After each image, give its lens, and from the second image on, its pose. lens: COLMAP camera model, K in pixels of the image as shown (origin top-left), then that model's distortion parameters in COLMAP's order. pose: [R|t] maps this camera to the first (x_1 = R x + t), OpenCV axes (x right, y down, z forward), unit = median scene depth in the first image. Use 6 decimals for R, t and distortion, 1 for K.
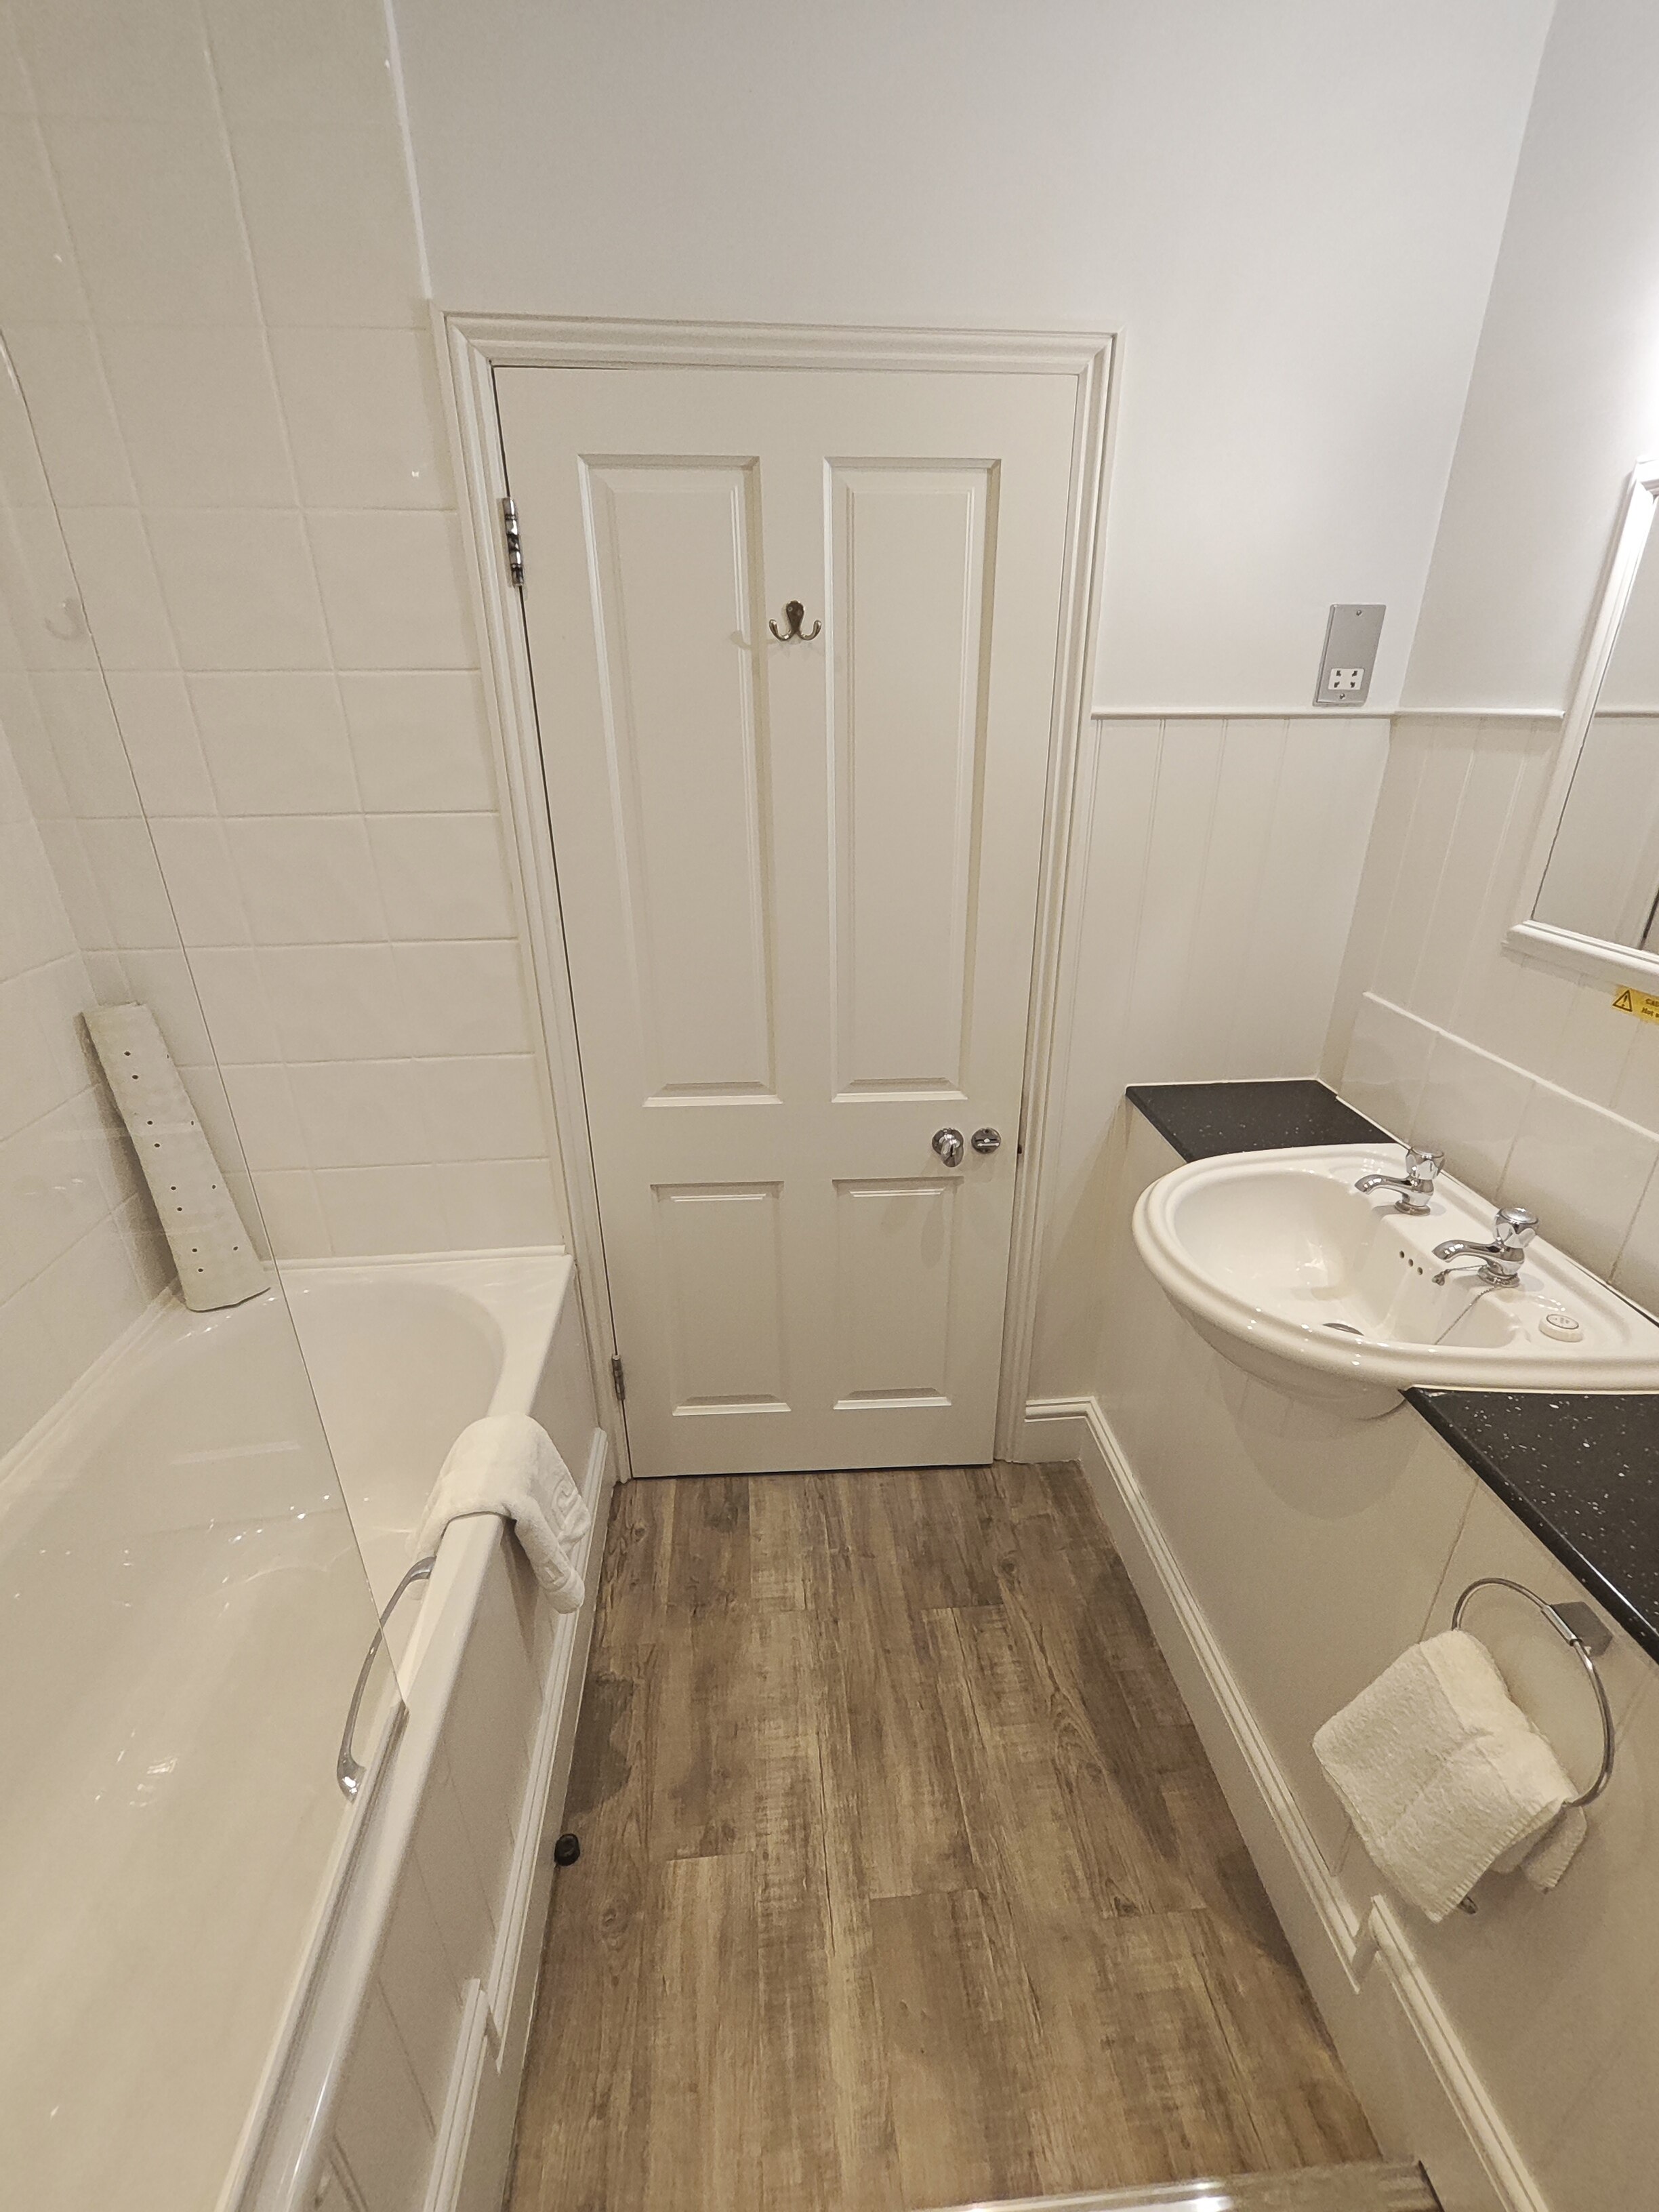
lens RADIAL K [[949.2, 0, 860.9], [0, 949.2, 1115.4], [0, 0, 1]] dist [-0.002721, 0.000135]
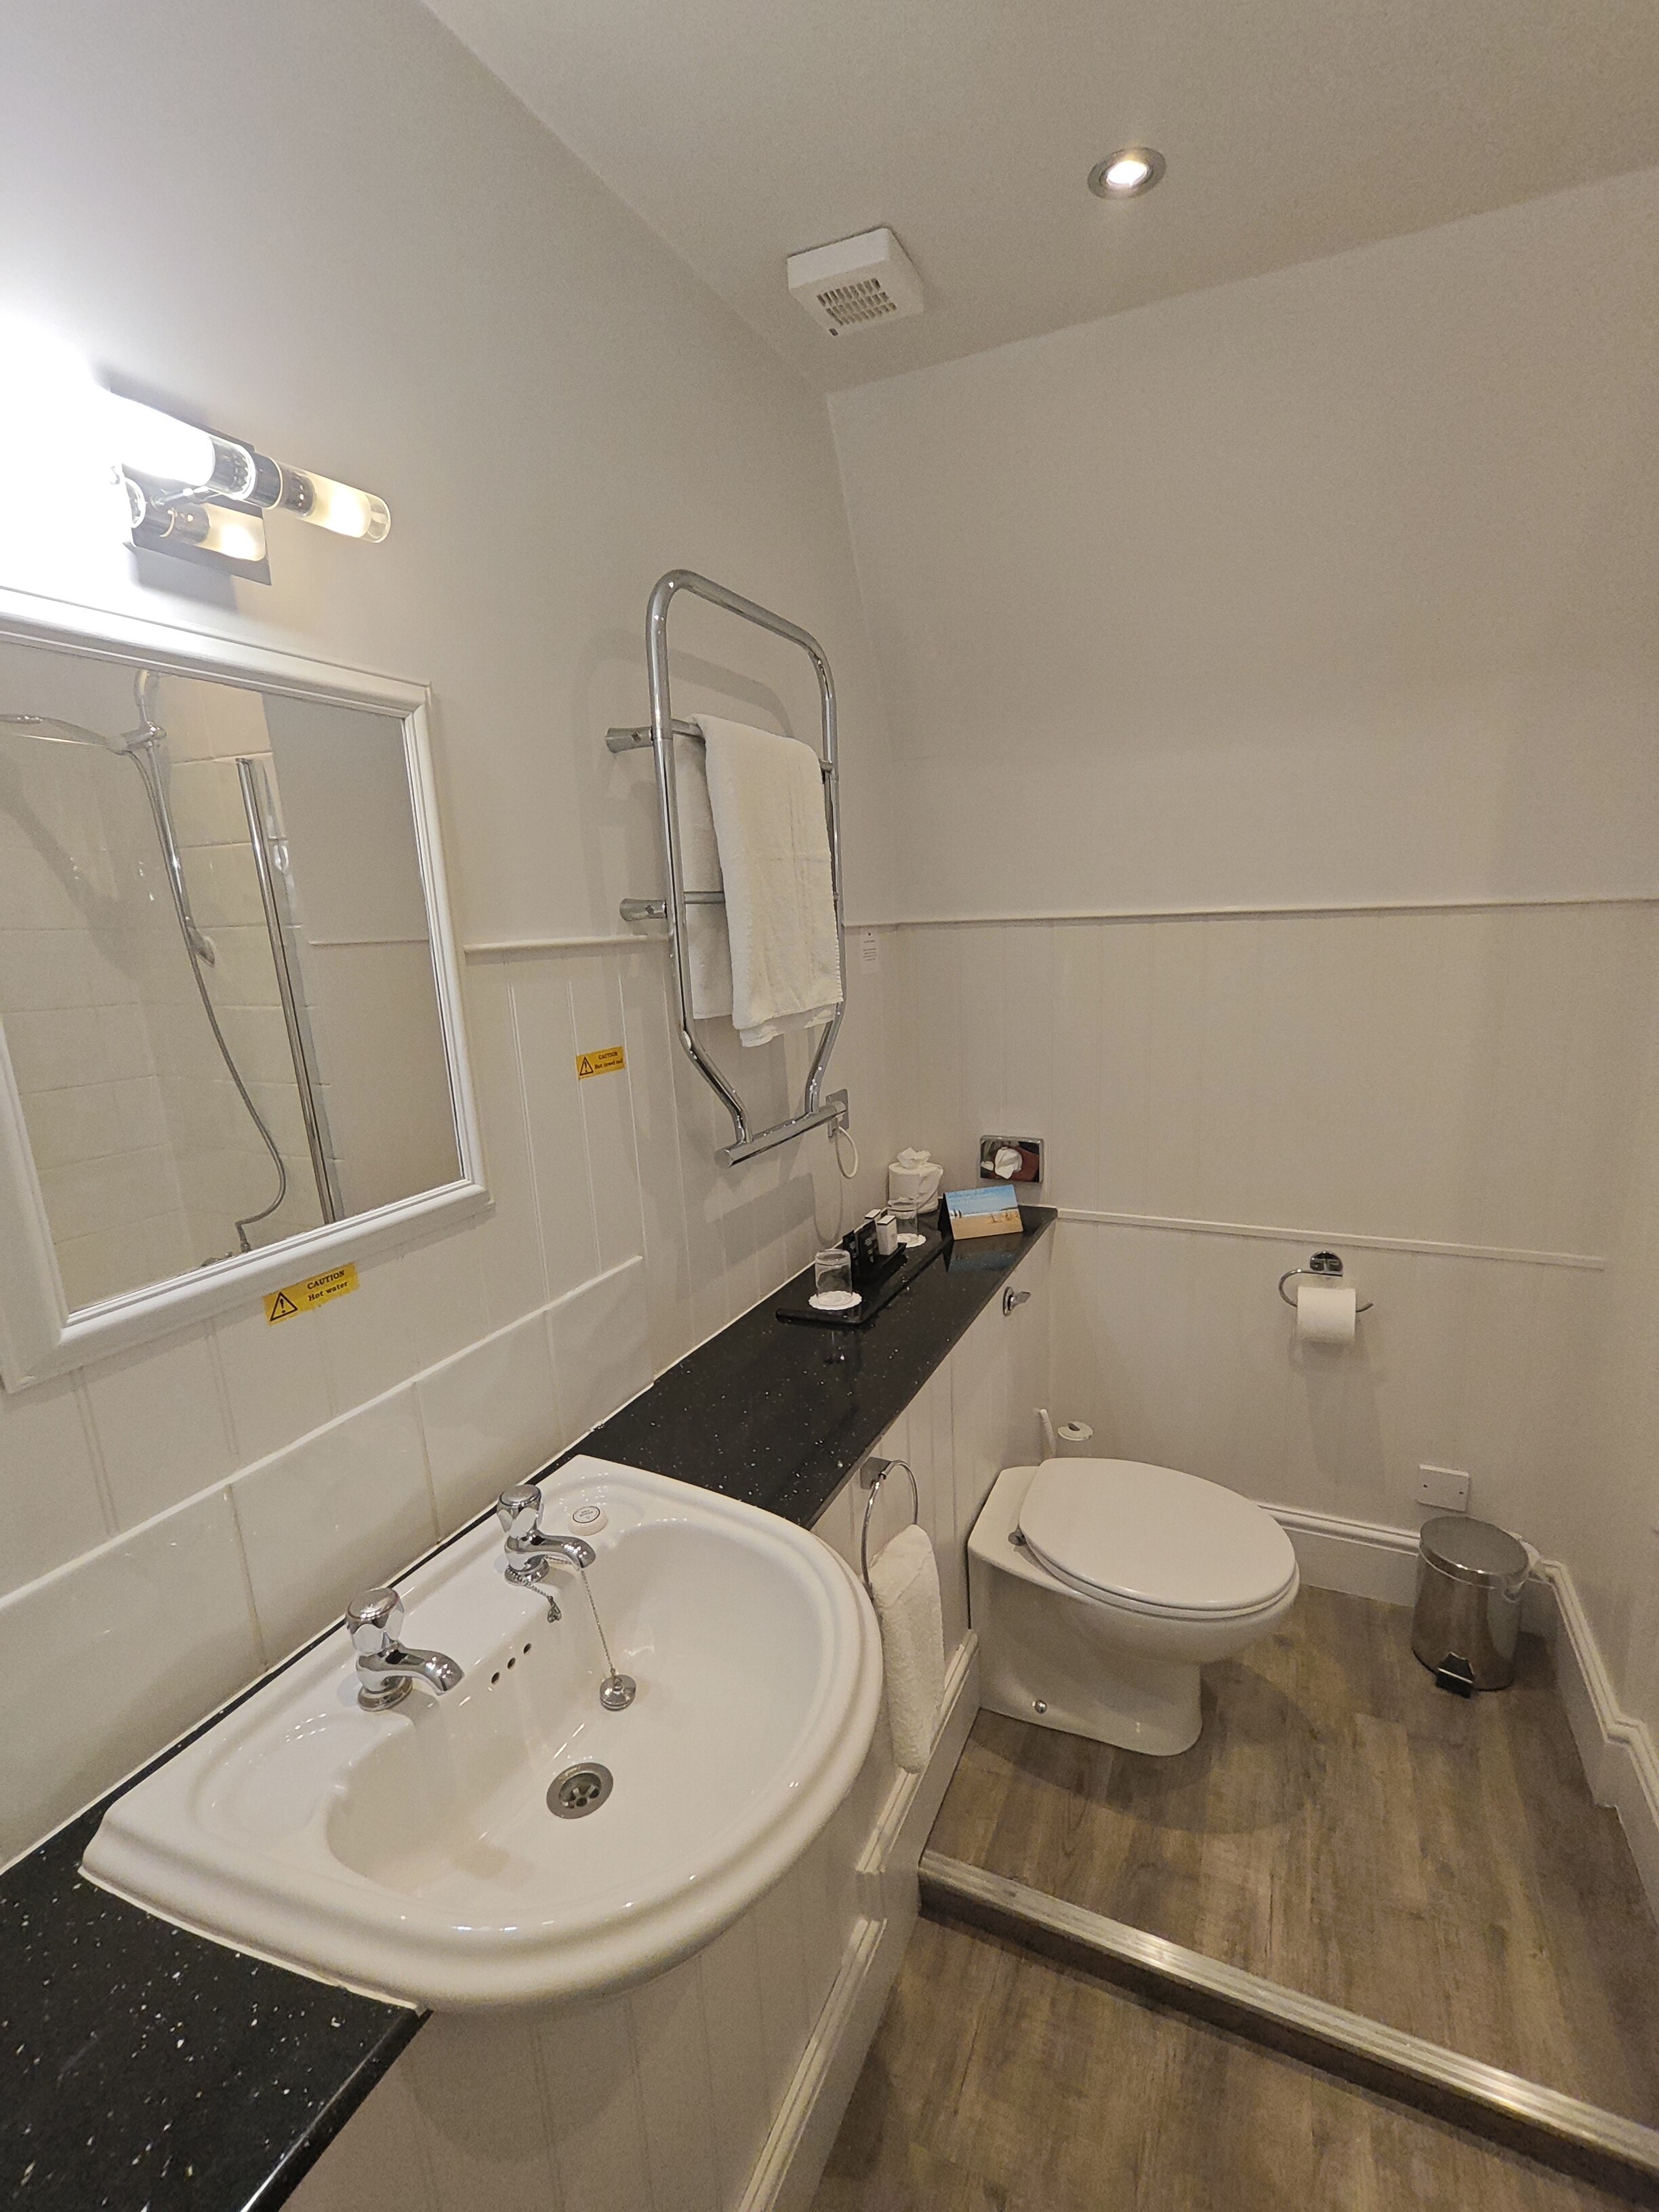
lens RADIAL K [[949.2, 0, 860.9], [0, 949.2, 1115.4], [0, 0, 1]] dist [-0.002721, 0.000135]
pose [[-0.859014, -0.079625, 0.505721, 0.024390], [0.238113, 0.812341, 0.532358, -0.528913], [-0.453207, 0.577722, -0.678853, 1.184566]]
